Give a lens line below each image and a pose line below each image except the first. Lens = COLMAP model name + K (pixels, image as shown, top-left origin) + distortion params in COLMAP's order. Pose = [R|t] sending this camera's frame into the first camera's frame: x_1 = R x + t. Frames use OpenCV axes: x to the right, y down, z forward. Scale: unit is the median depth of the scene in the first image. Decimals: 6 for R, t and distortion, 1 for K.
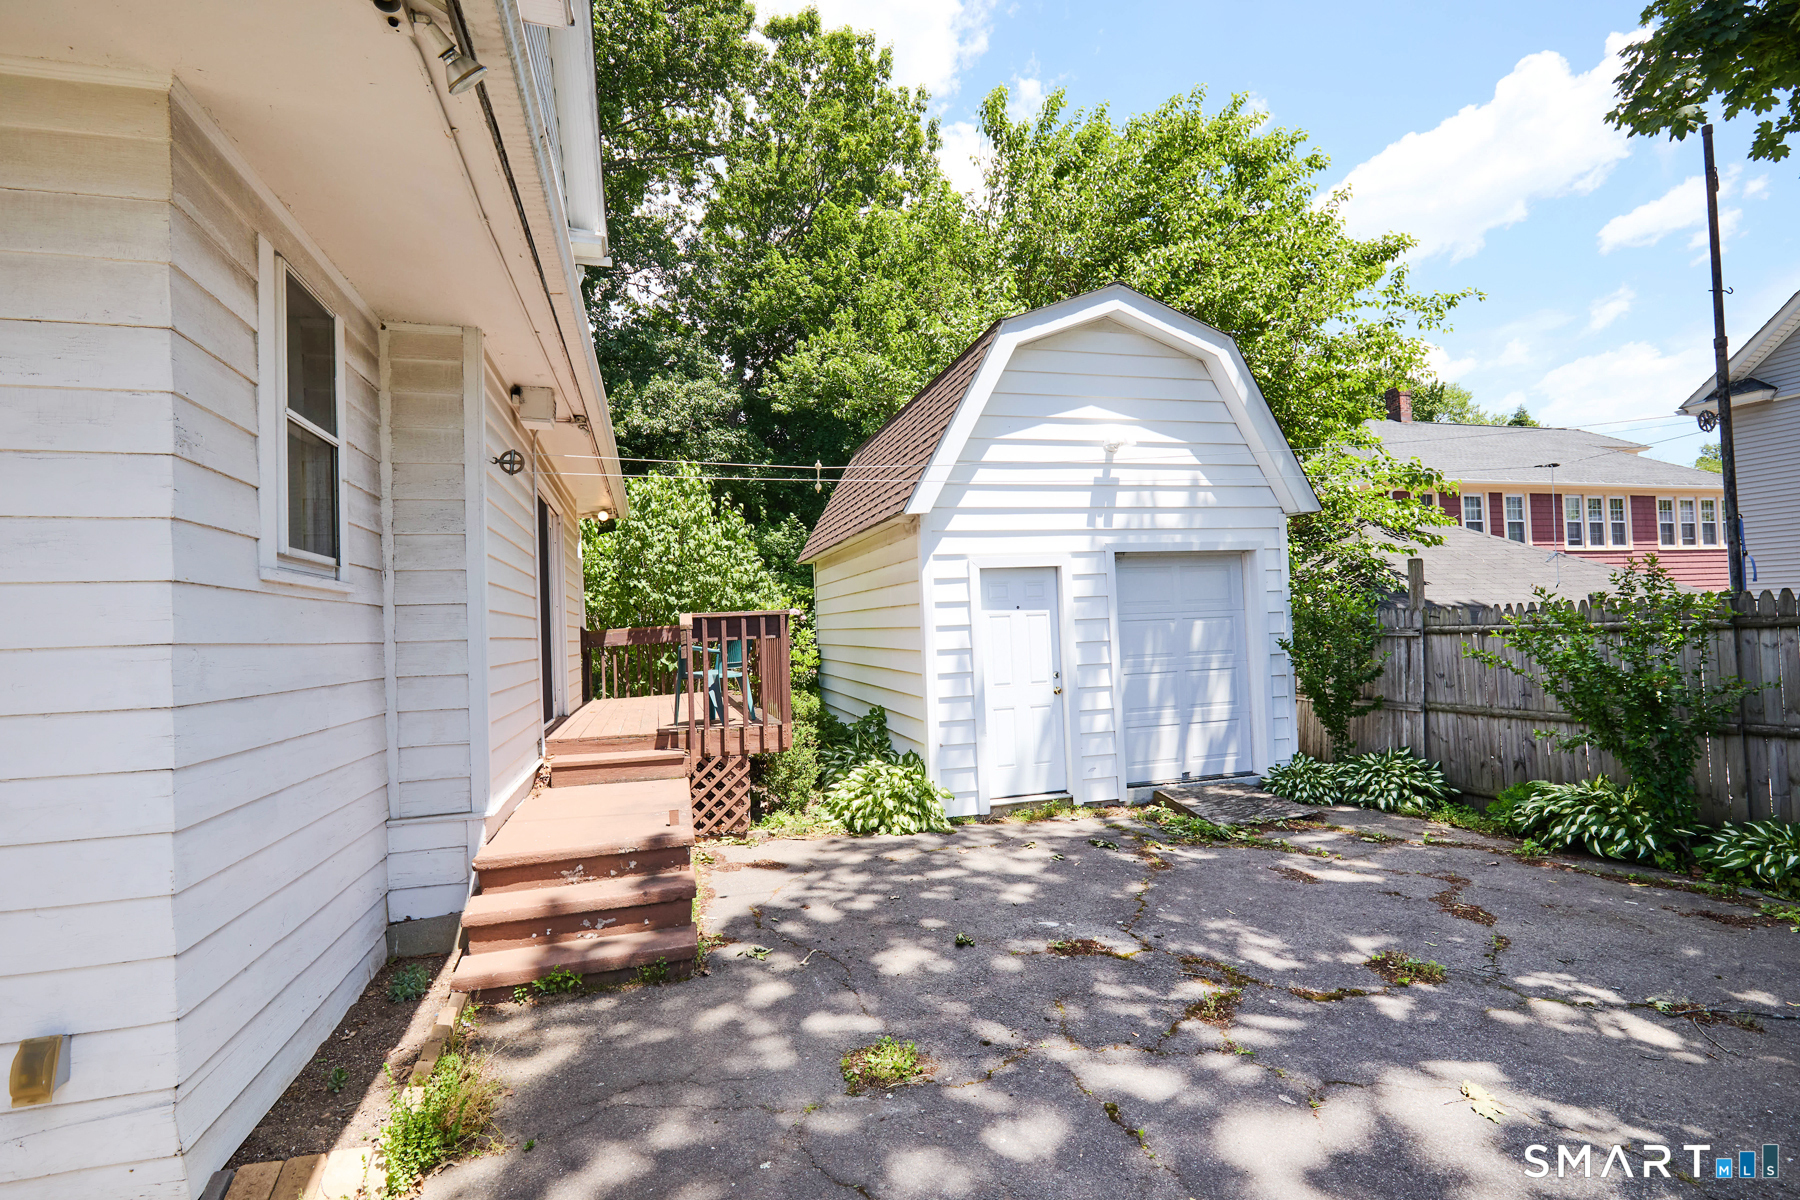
lens RADIAL K [[829.7, 0, 900.0], [0, 829.7, 600.0], [0, 0, 1]] dist [-0.025563, 0.000013]
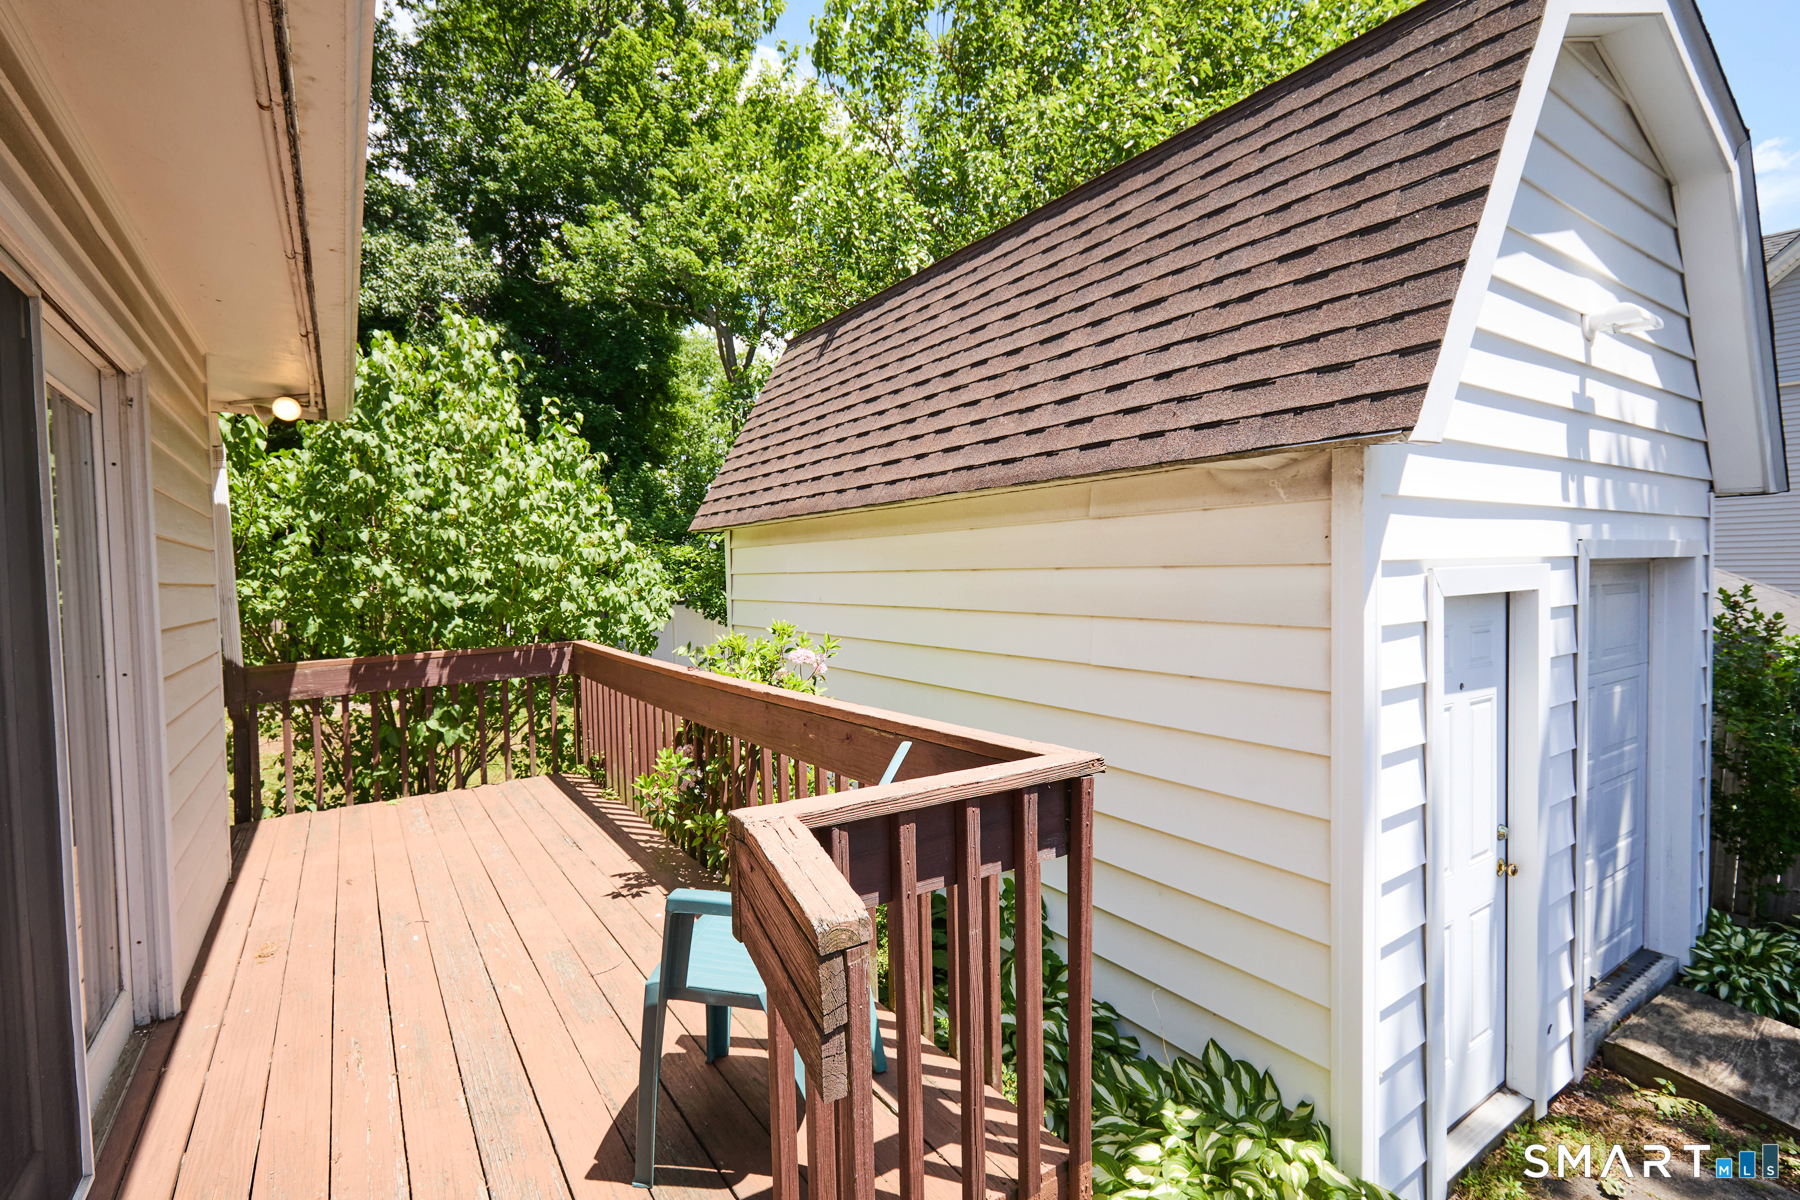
lens RADIAL K [[829.7, 0, 900.0], [0, 829.7, 600.0], [0, 0, 1]] dist [-0.025563, 0.000013]
pose [[0.952163, 0.011396, 0.305378, -0.171008], [-0.028630, 0.998236, 0.052016, -0.032027], [-0.304247, -0.058270, 0.950809, 0.460472]]
